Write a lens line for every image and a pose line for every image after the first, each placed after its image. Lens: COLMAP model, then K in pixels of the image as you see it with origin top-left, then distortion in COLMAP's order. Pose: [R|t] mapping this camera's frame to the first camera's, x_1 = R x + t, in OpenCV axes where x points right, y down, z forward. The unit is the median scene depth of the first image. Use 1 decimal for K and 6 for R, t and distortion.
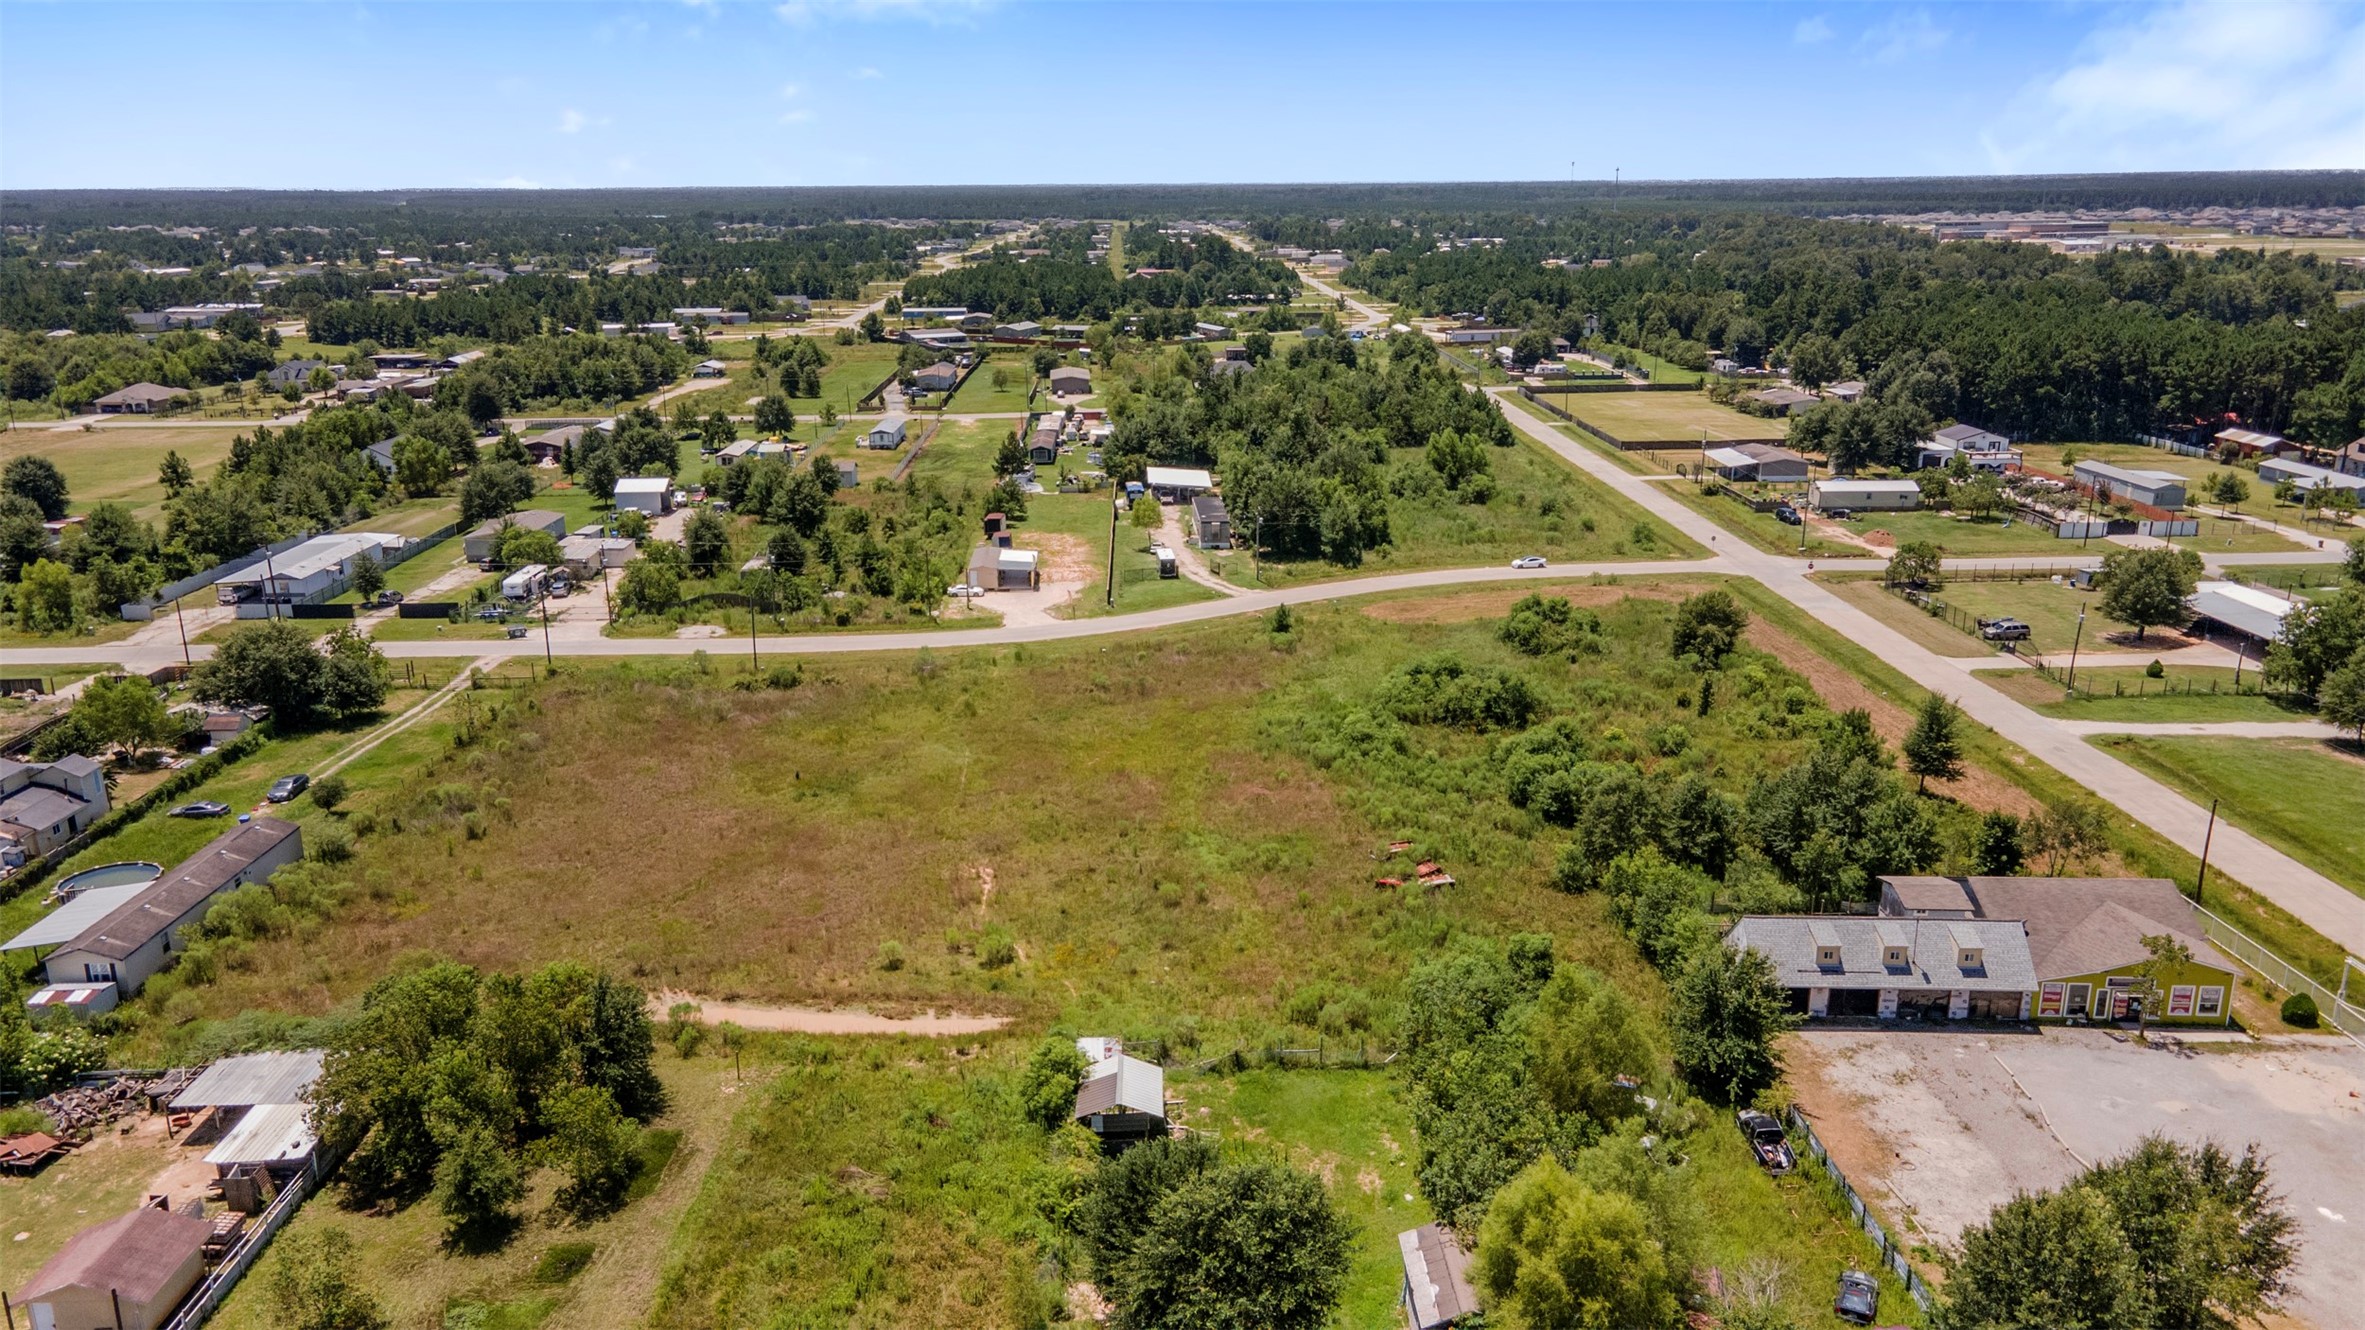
lens RADIAL K [[1734.6, 0, 1178.7], [0, 1734.6, 662.2], [0, 0, 1]] dist [0.009508, 0.062818]
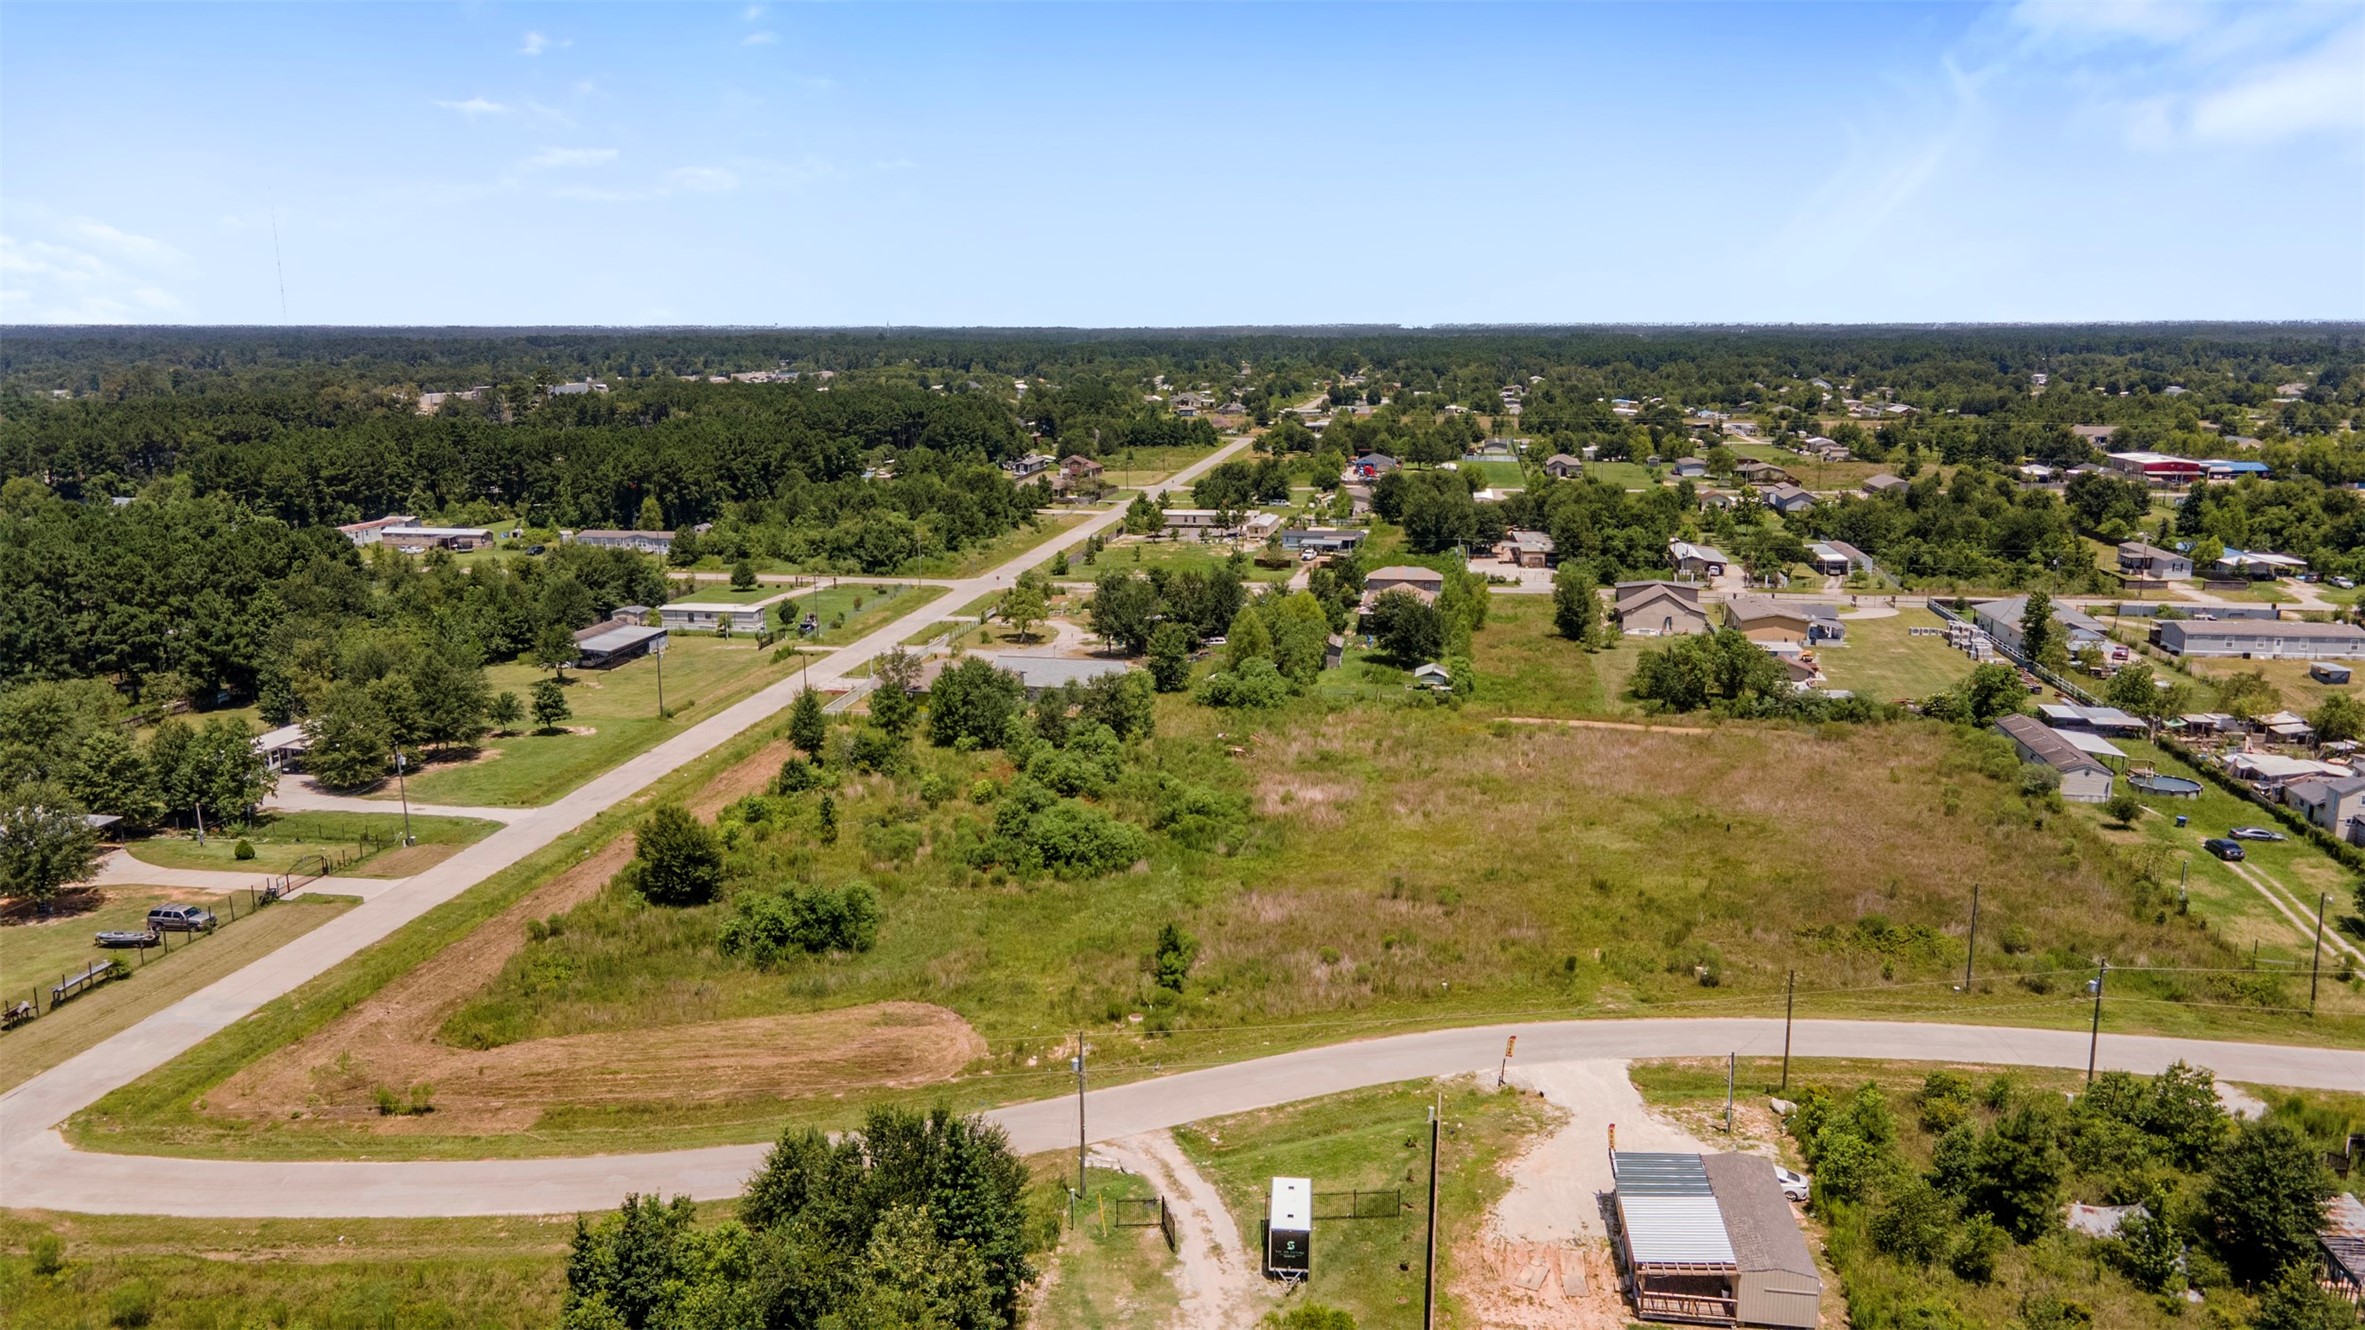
lens RADIAL K [[1734.6, 0, 1178.7], [0, 1734.6, 662.2], [0, 0, 1]] dist [0.009508, 0.062818]
pose [[-0.983072, -0.028630, 0.180967, -0.069885], [0.055333, 0.895201, 0.442215, -0.501149], [-0.174662, 0.444743, -0.878463, 1.865258]]
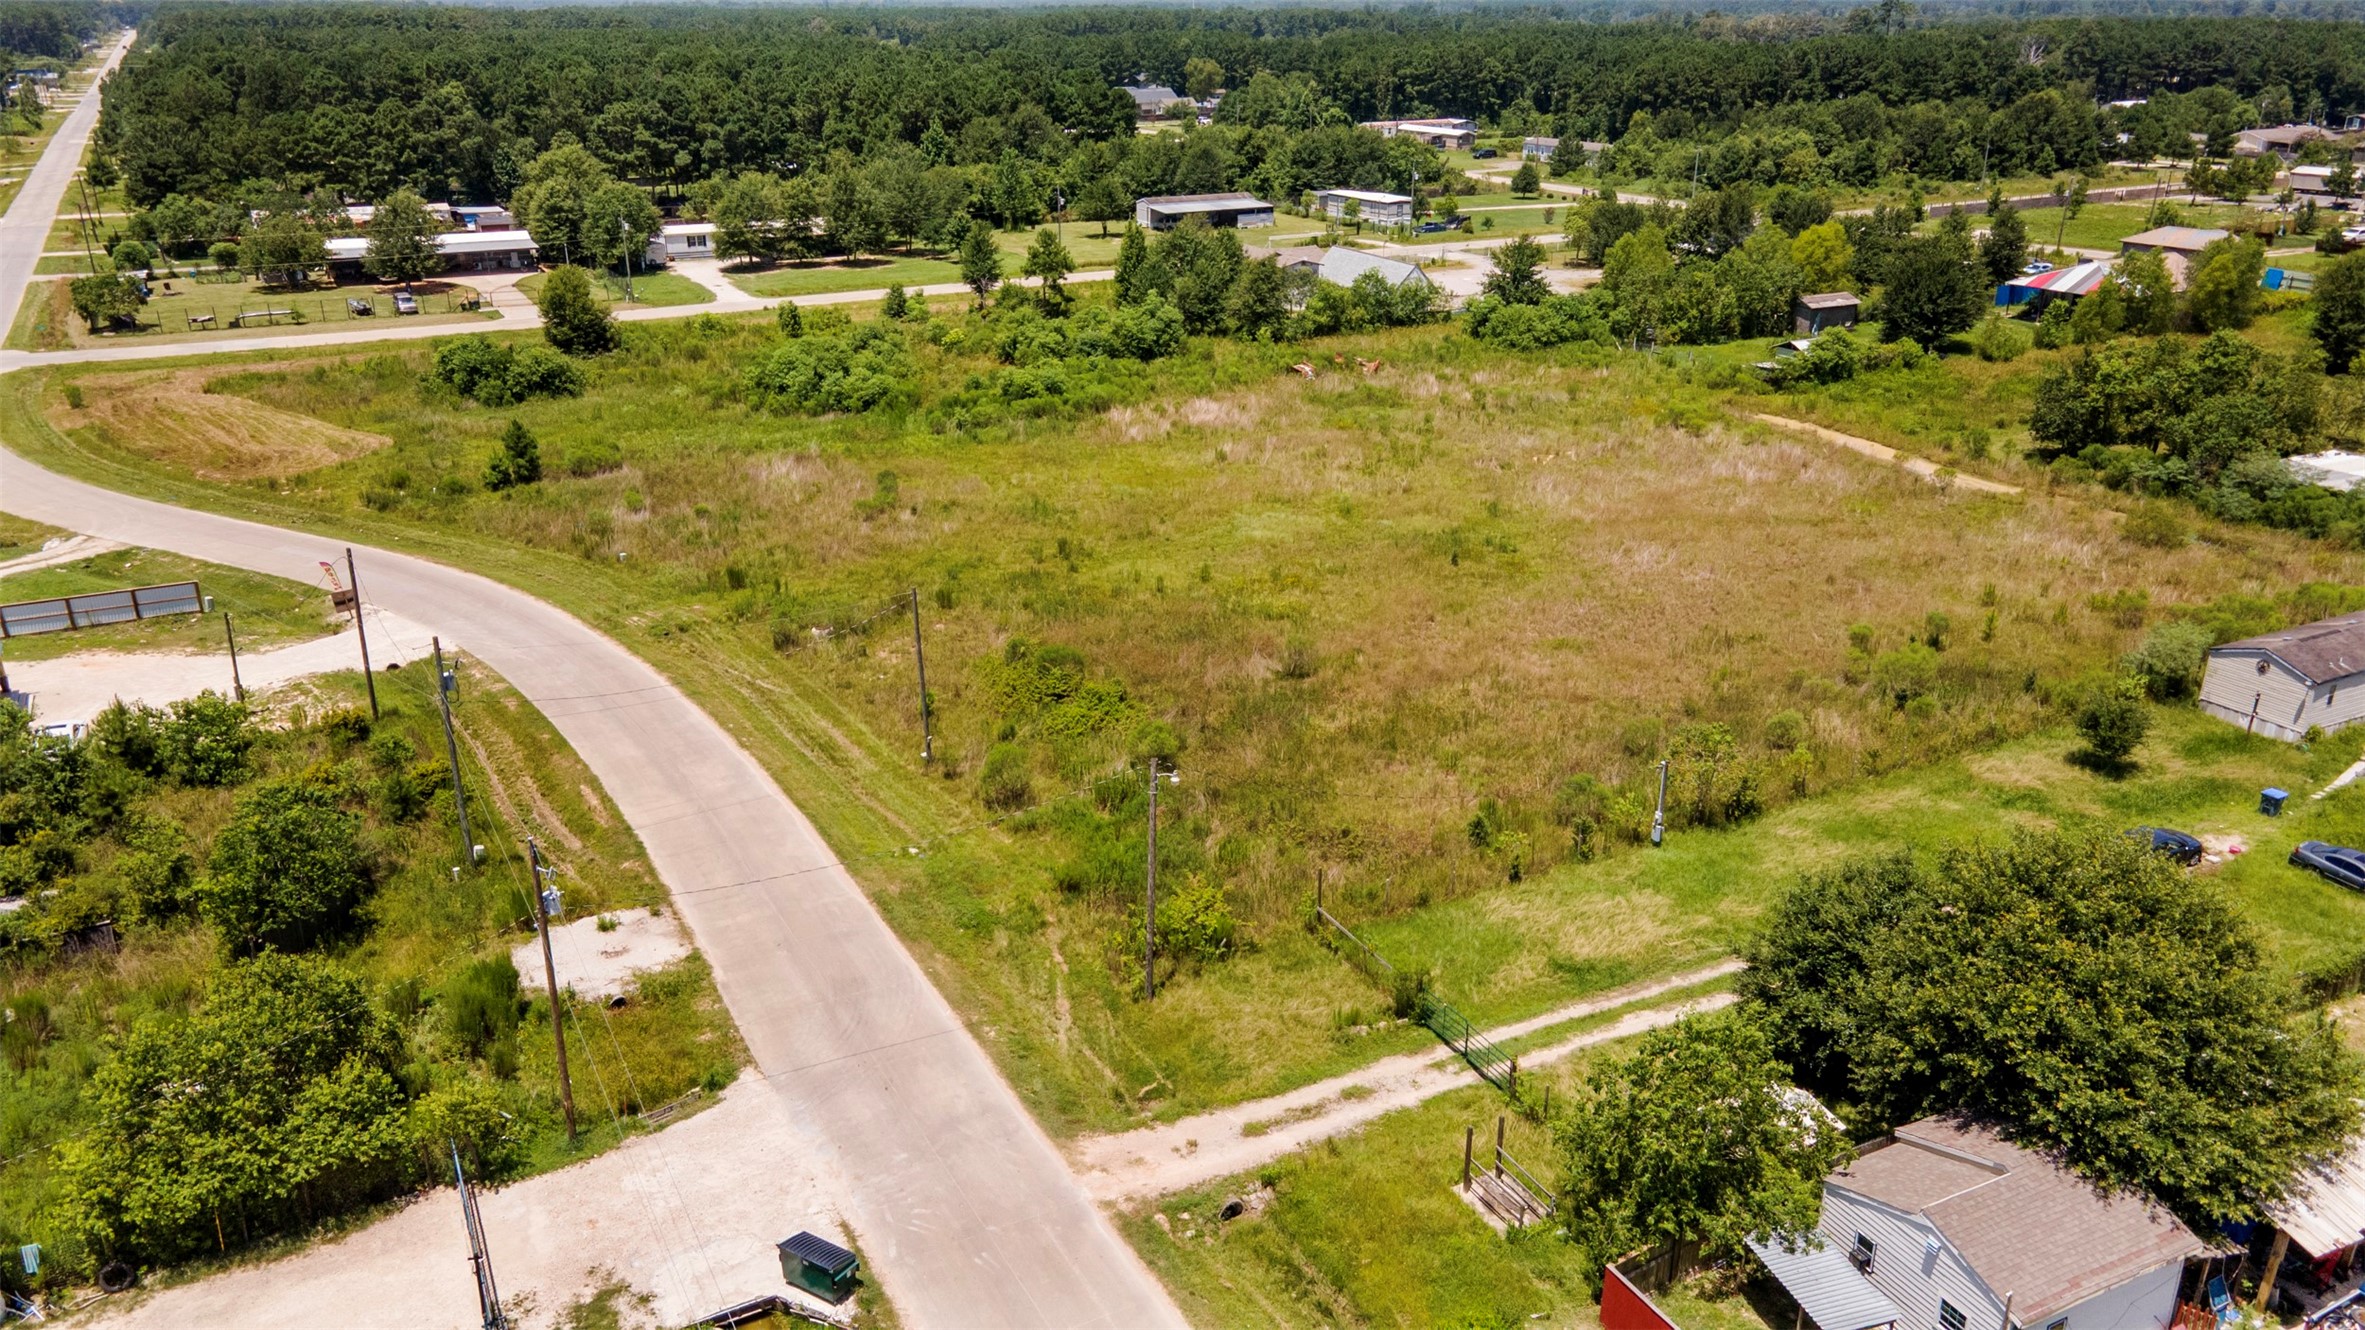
lens RADIAL K [[1739.1, 0, 1182.5], [0, 1739.1, 665.0], [0, 0, 1]] dist [0.019271, 0.039100]
pose [[-0.455827, -0.315372, 0.832323, -0.711571], [0.239192, 0.857320, 0.455839, -0.223688], [-0.857327, 0.406868, -0.315355, 1.252580]]
